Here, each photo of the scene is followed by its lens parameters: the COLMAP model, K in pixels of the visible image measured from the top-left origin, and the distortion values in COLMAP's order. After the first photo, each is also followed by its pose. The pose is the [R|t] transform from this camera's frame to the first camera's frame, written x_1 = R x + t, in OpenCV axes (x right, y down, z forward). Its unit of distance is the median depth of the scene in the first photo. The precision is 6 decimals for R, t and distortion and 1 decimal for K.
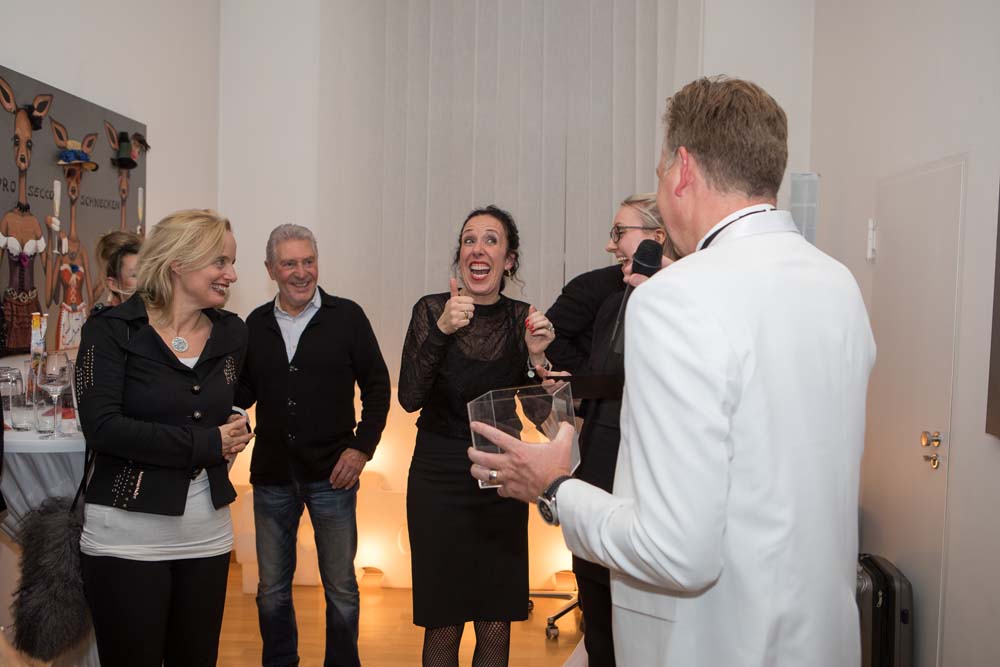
lens RADIAL K [[957.7, 0, 503.1], [0, 957.7, 333.0], [0, 0, 1]] dist [0.022062, 0.000000]
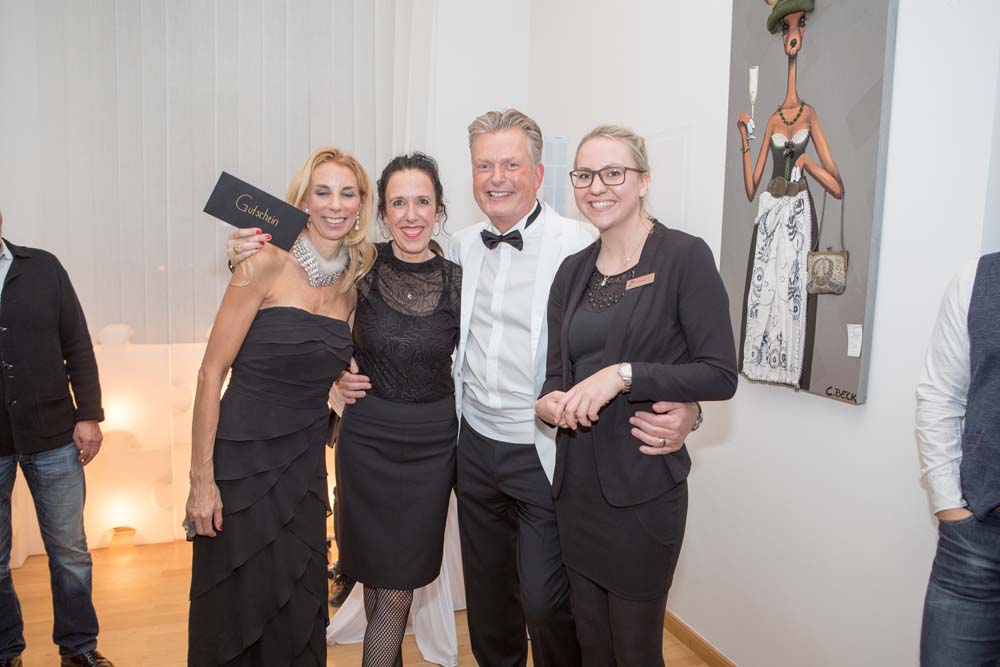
lens RADIAL K [[783.3, 0, 500.8], [0, 783.3, 334.9], [0, 0, 1]] dist [-0.030779, 0.004184]
pose [[0.902430, -0.048626, 0.428083, -0.102459], [0.016632, 0.996802, 0.078166, -0.004121], [-0.430515, -0.063420, 0.900353, 0.124378]]
